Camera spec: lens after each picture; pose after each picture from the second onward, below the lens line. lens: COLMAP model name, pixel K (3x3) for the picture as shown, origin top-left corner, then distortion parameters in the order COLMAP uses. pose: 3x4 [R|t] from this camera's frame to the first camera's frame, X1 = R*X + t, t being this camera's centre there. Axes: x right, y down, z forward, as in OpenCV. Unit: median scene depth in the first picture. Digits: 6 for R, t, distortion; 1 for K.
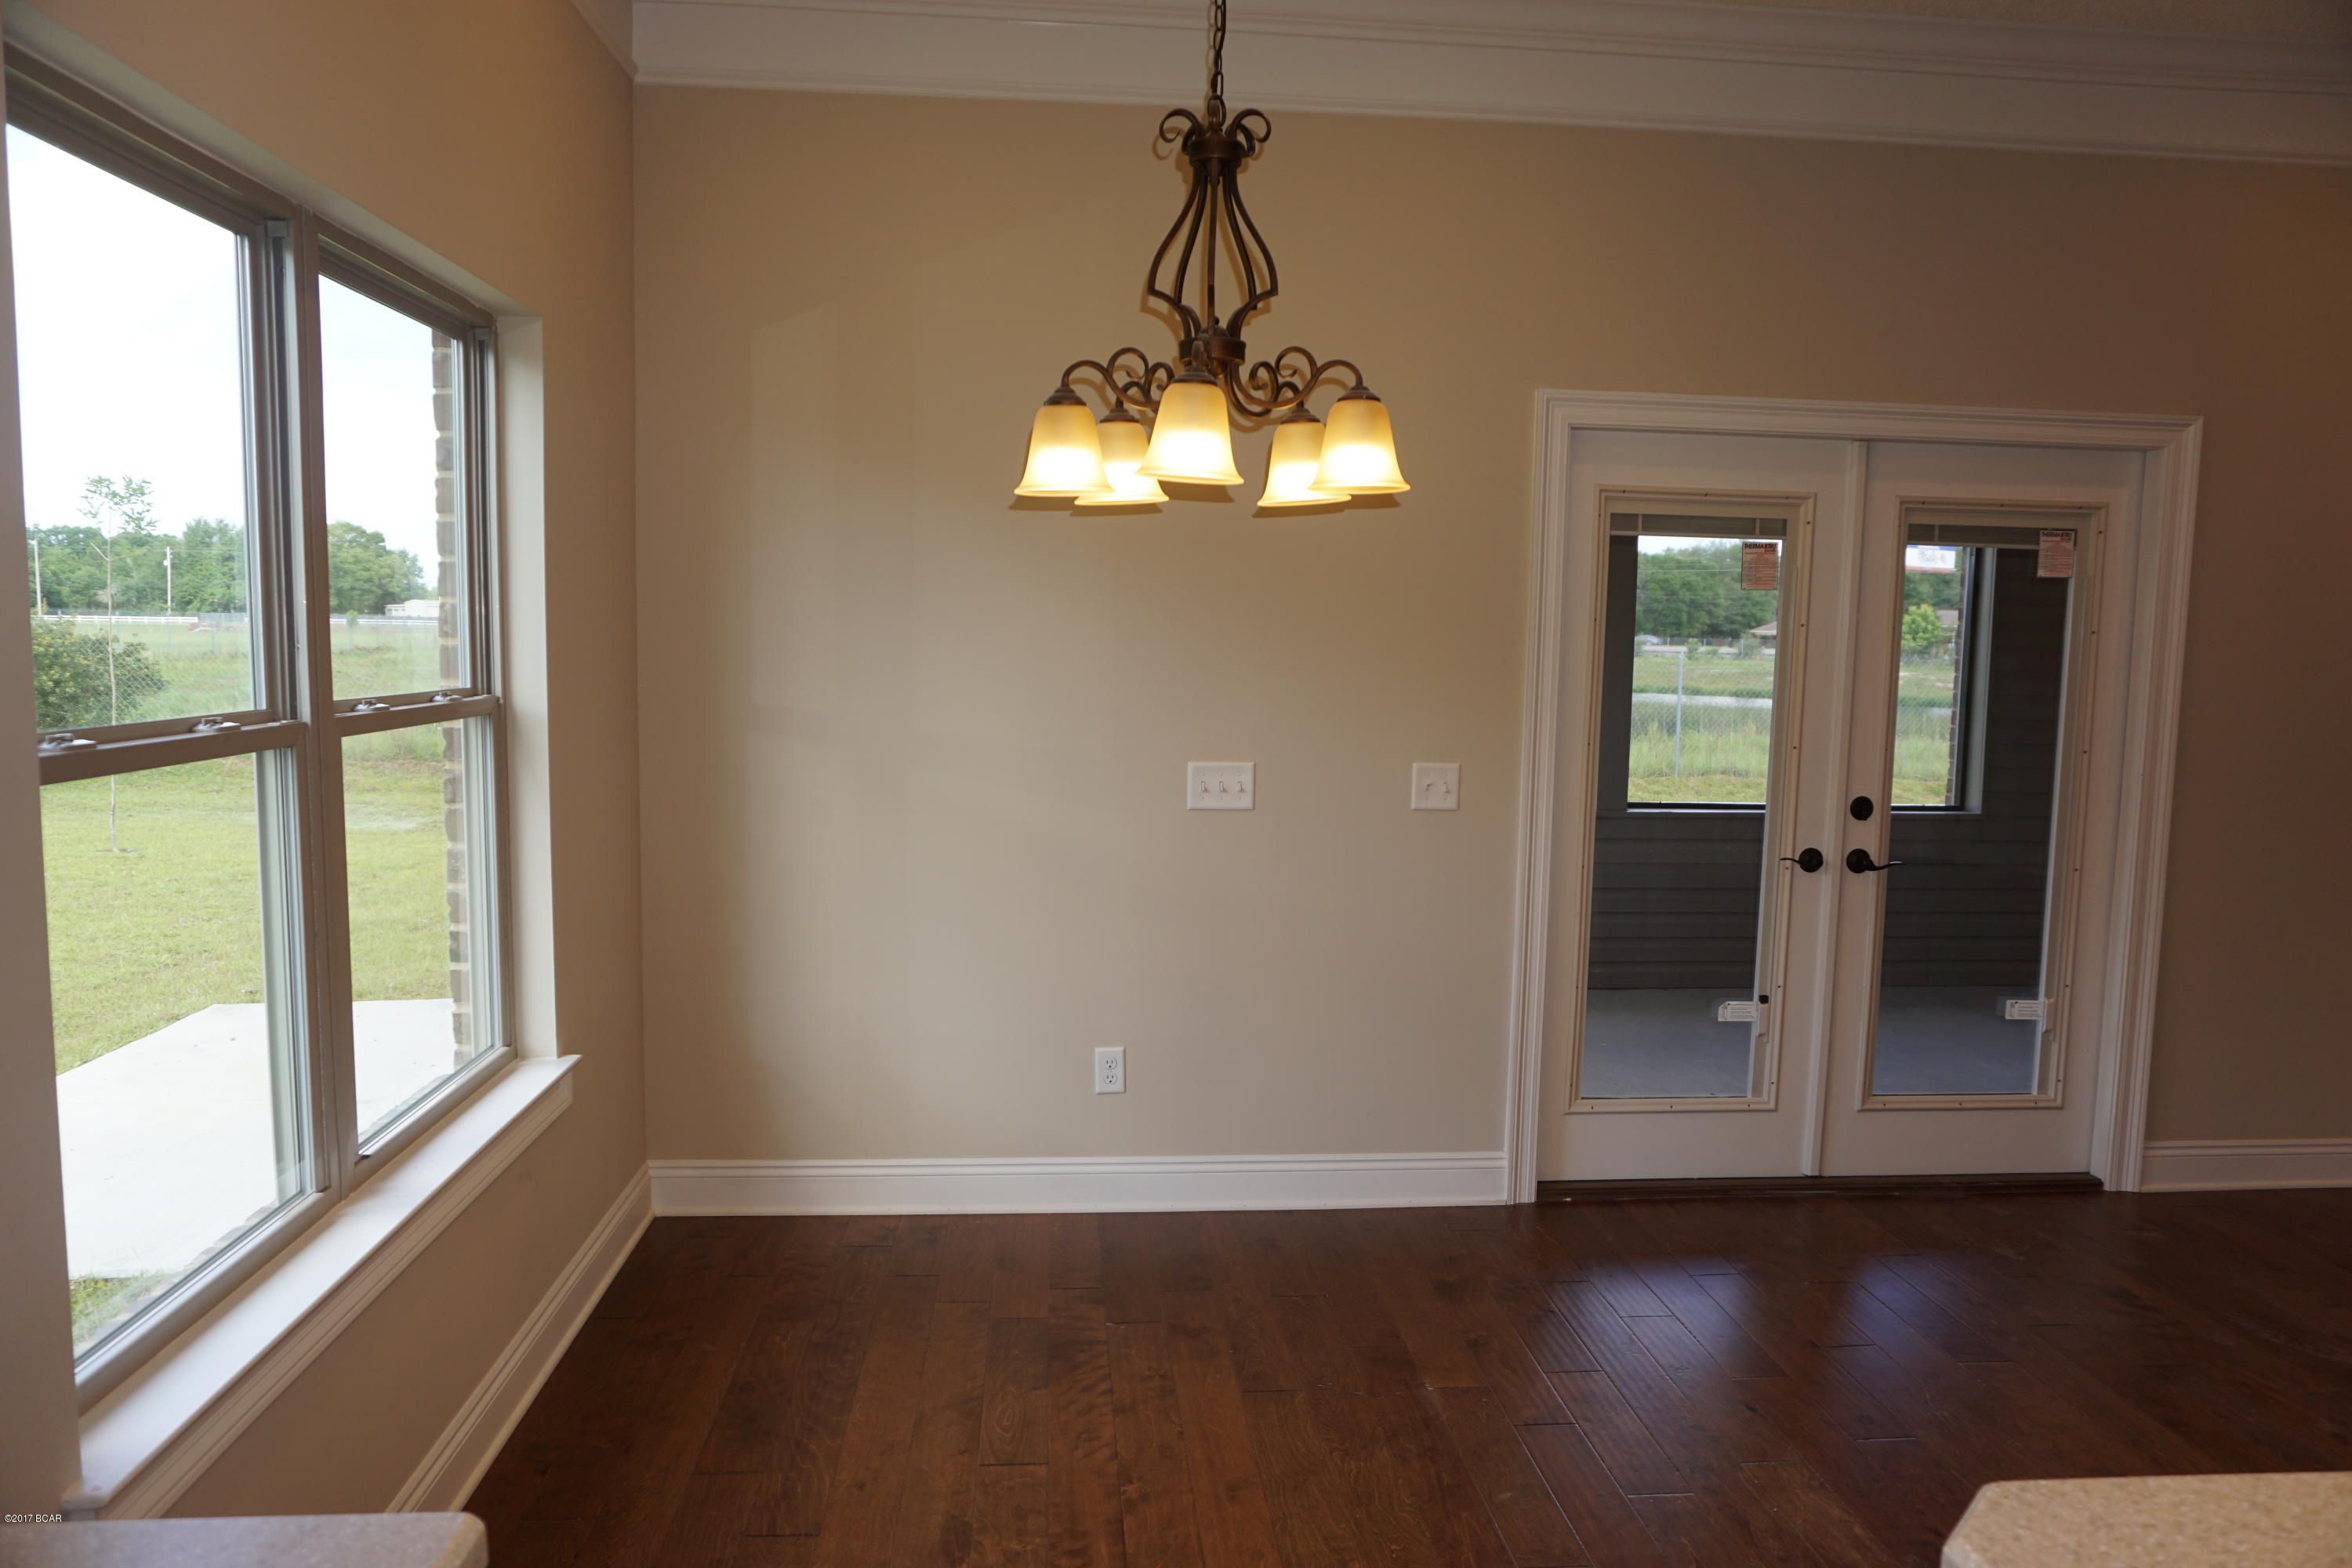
lens RADIAL K [[1572.2, 0, 1176.0], [0, 1572.2, 784.0], [0, 0, 1]] dist [-0.050384, 0.033151]
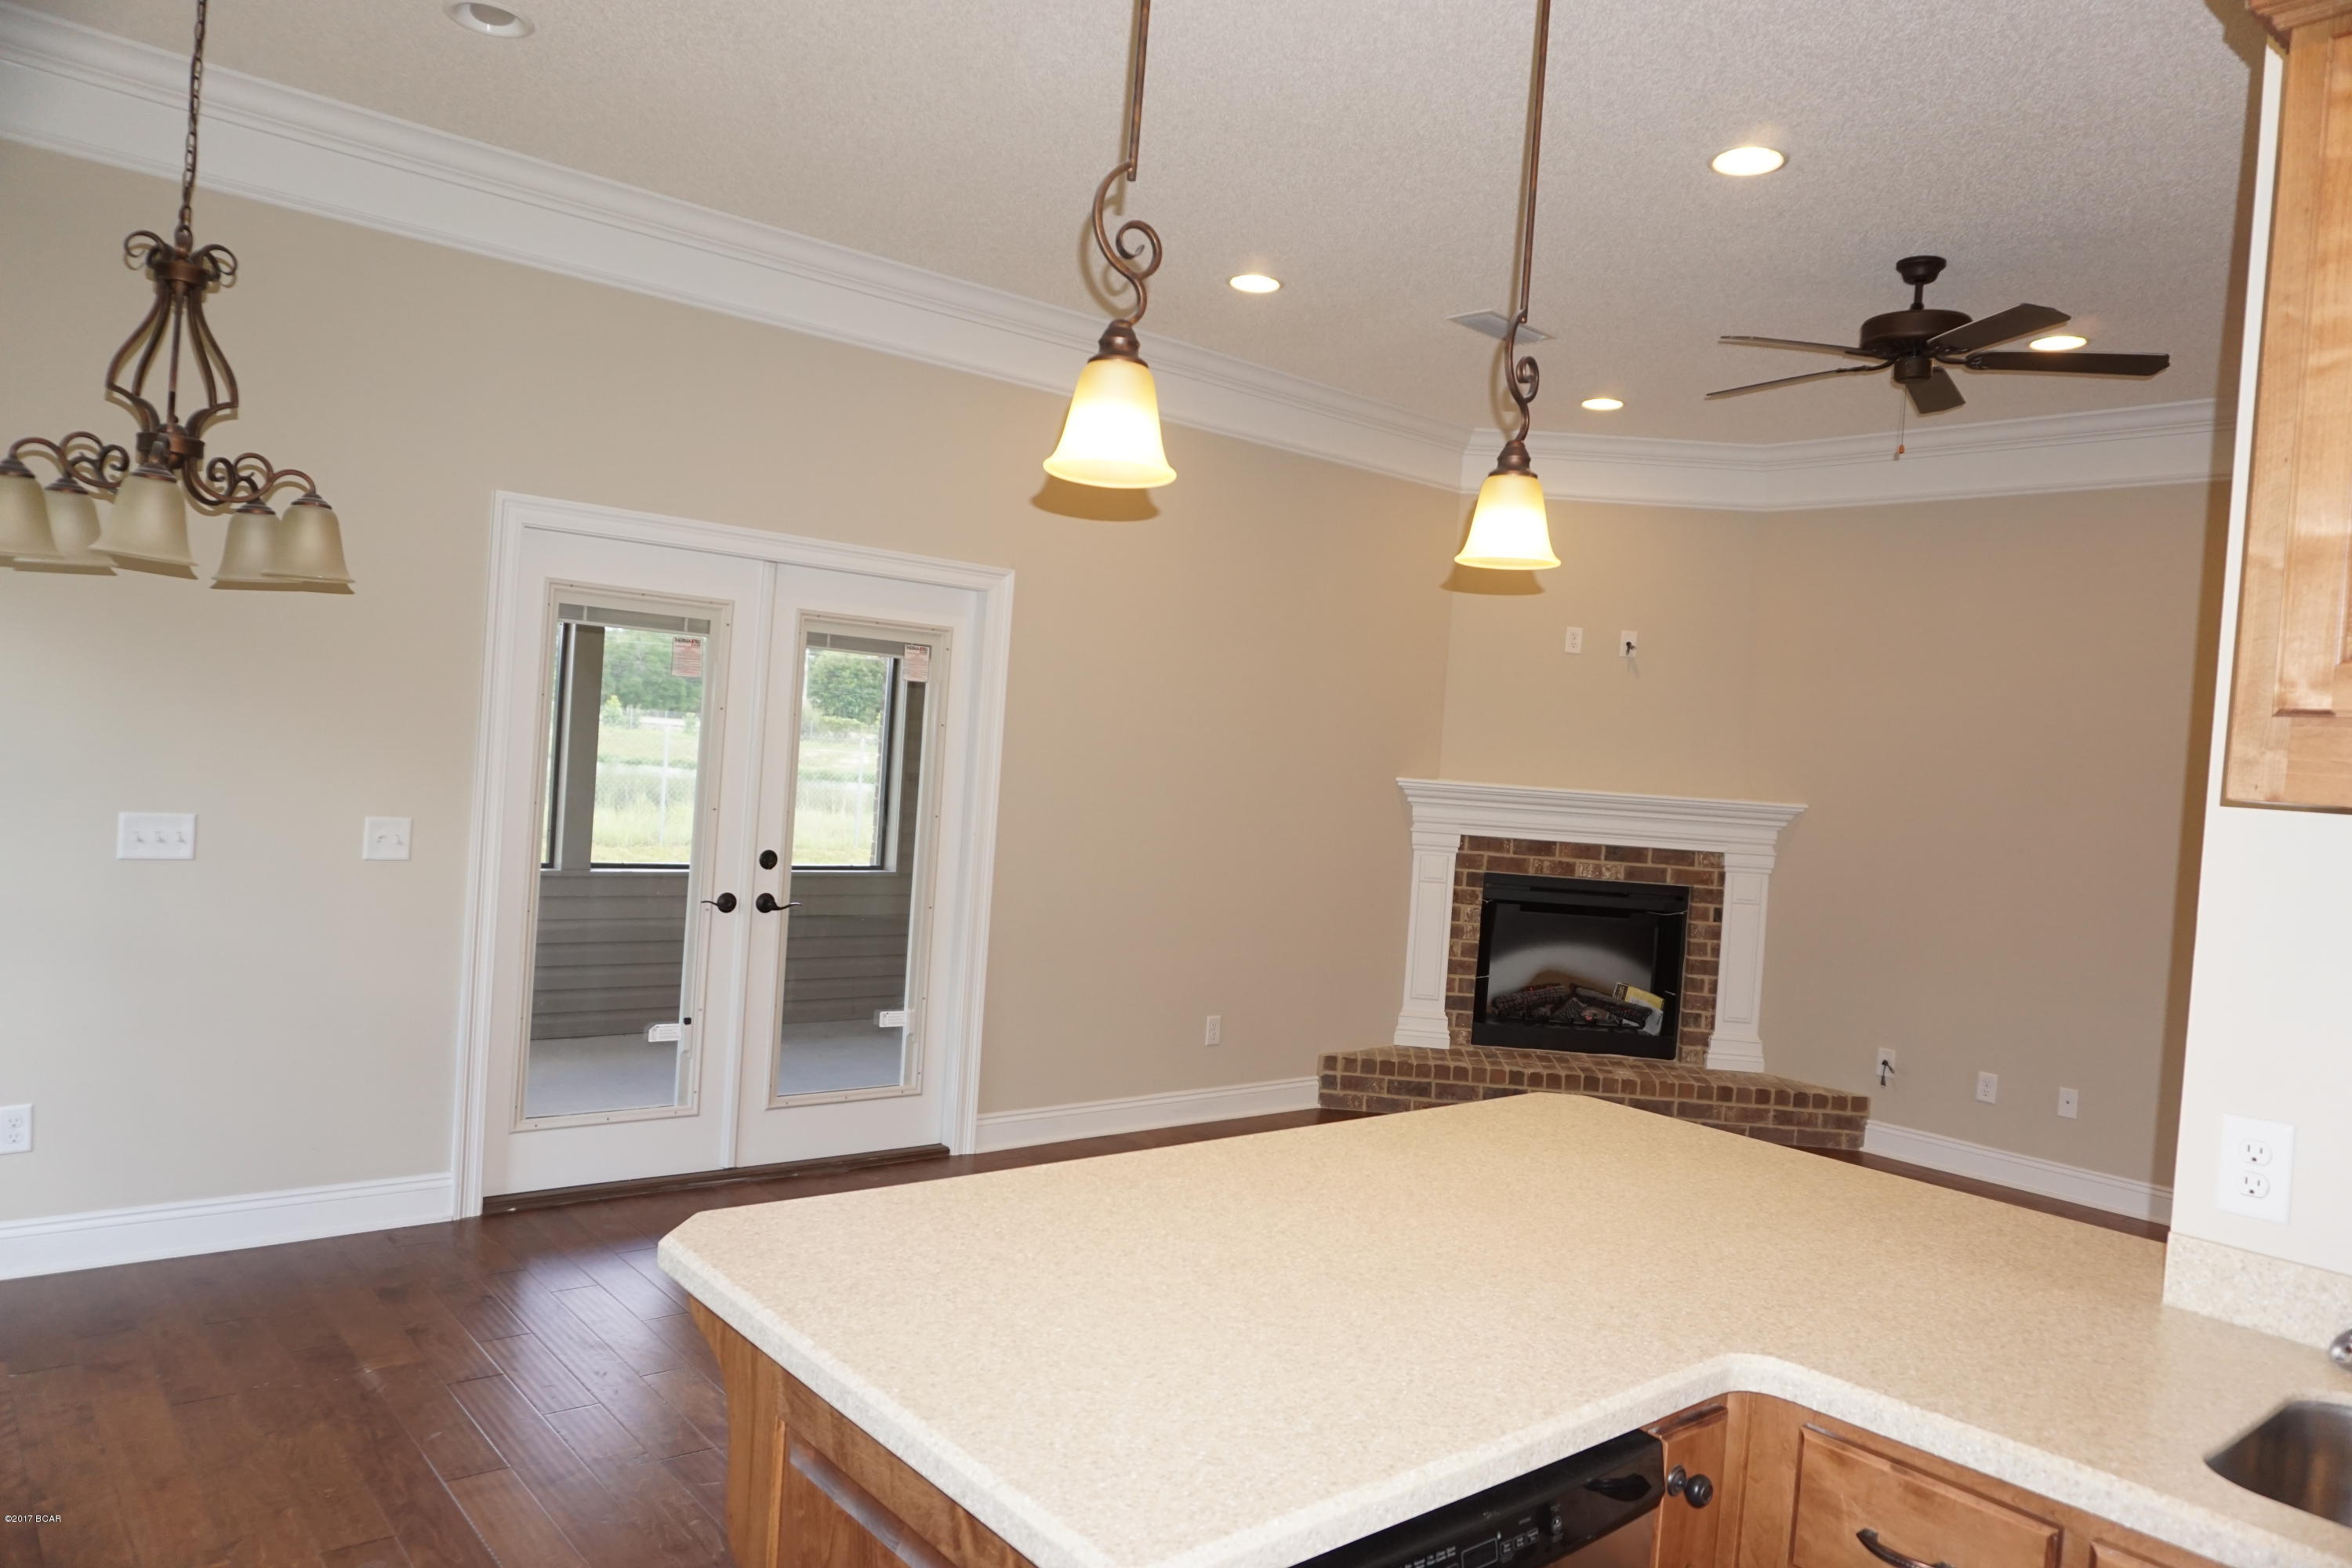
lens RADIAL K [[1572.2, 0, 1176.0], [0, 1572.2, 784.0], [0, 0, 1]] dist [-0.050384, 0.033151]
pose [[0.813816, 0.026908, 0.580499, -0.016488], [0.000360, 0.998904, -0.046808, 0.014199], [-0.581122, 0.038302, 0.812914, -0.193592]]
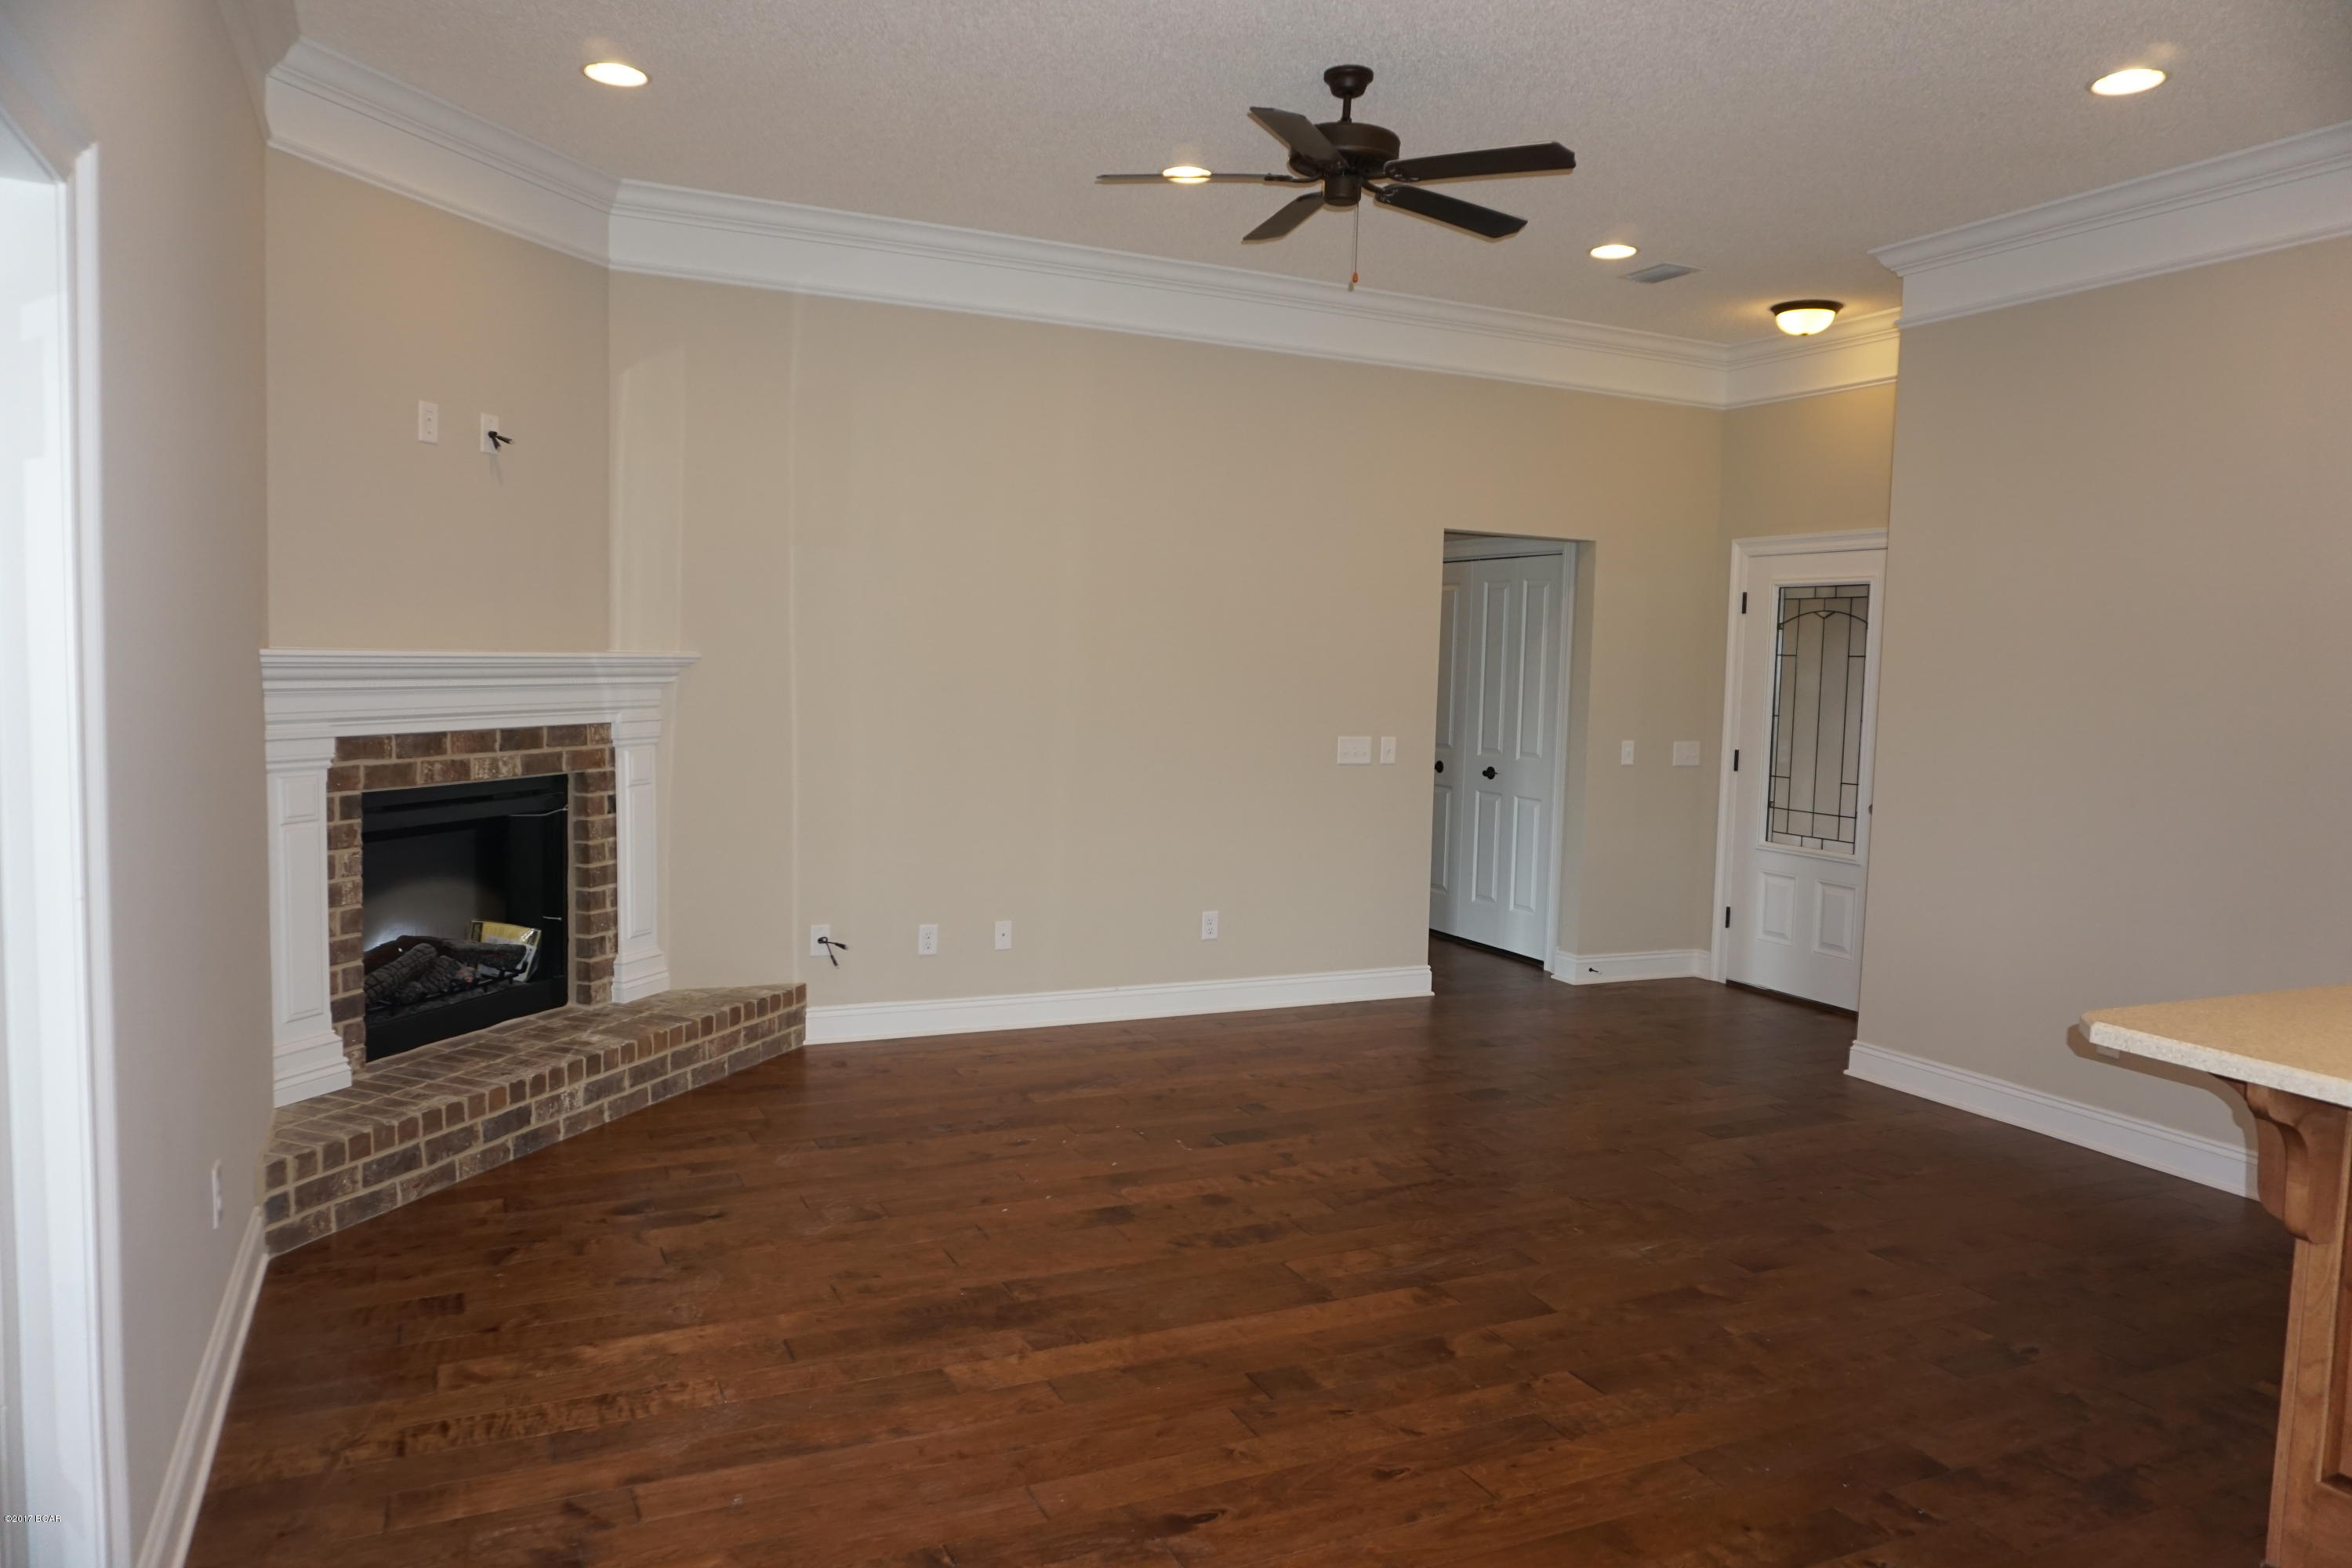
lens RADIAL K [[1572.2, 0, 1176.0], [0, 1572.2, 784.0], [0, 0, 1]] dist [-0.050384, 0.033151]
pose [[-0.348642, -0.100984, 0.931800, 0.082068], [0.057525, 0.989999, 0.128815, -0.080550], [-0.935489, 0.098512, -0.339346, 0.857386]]
